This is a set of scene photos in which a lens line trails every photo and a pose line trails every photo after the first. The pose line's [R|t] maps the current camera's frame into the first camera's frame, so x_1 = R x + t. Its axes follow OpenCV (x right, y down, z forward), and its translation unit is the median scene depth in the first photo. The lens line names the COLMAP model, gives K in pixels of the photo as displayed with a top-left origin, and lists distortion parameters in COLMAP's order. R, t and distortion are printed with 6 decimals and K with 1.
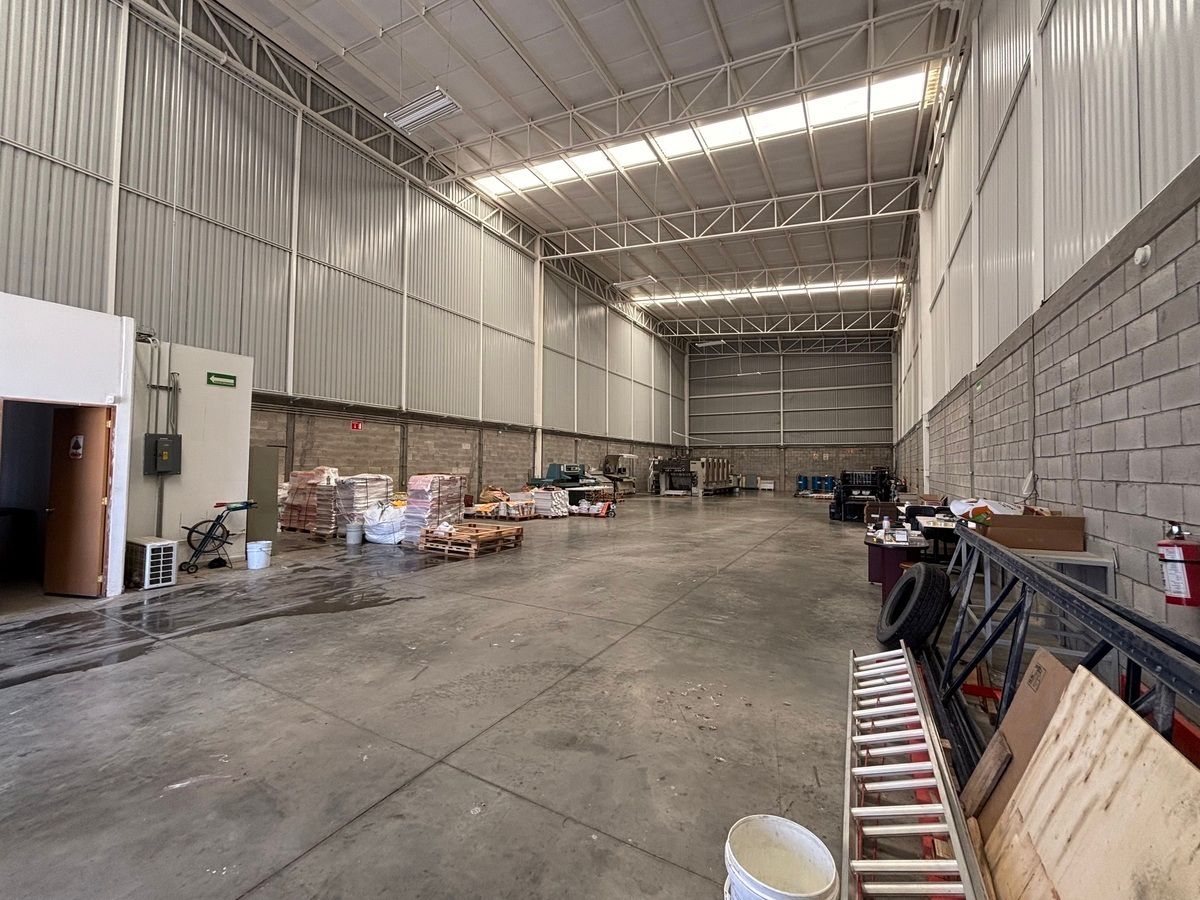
lens RADIAL K [[483.0, 0, 599.2], [0, 483.0, 449.0], [0, 0, 1]] dist [0.001693, -0.000176]
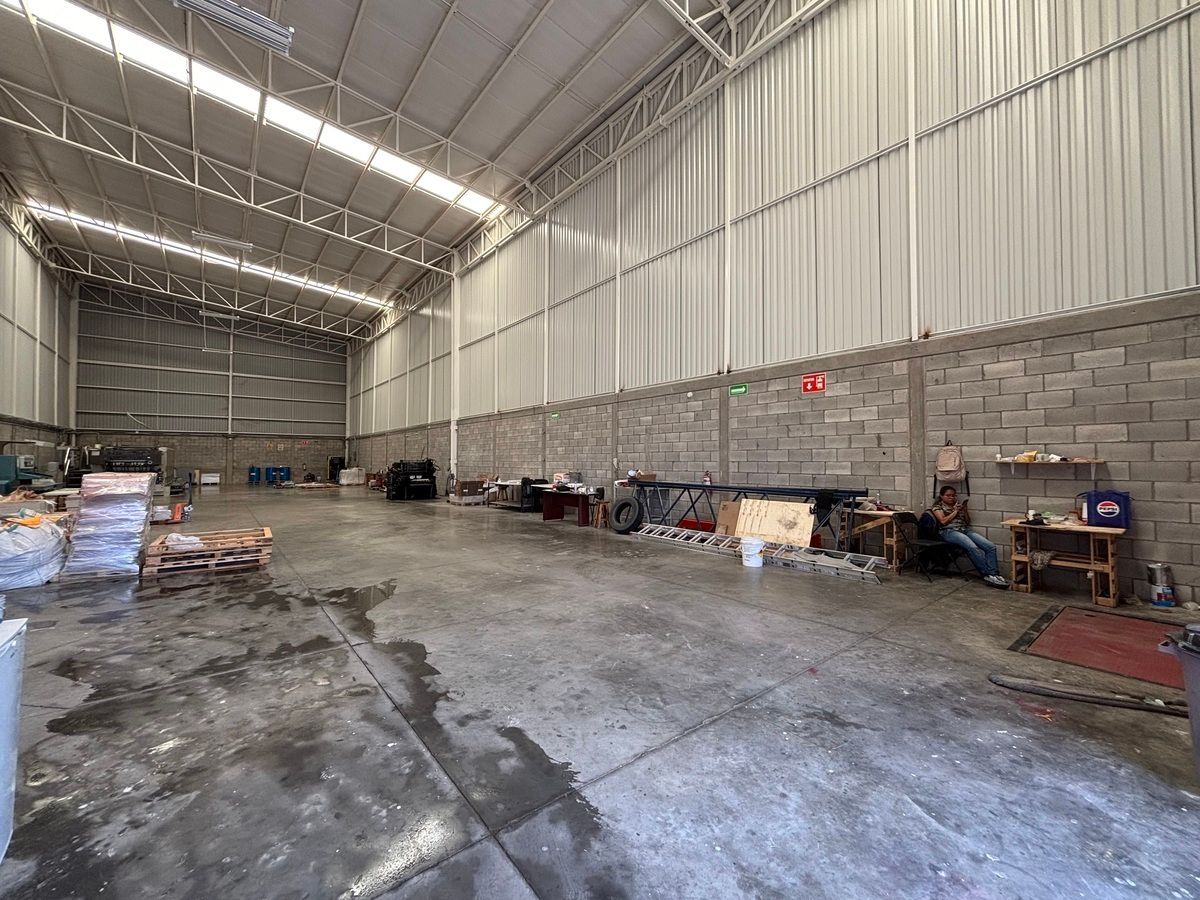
lens RADIAL K [[483.0, 0, 595.1], [0, 483.0, 449.9], [0, 0, 1]] dist [0.001693, -0.000176]
pose [[0.377460, 0.008621, 0.925986, -0.467561], [-0.029444, 0.999563, 0.002696, -0.000465], [-0.925558, -0.028282, 0.377549, 0.067172]]
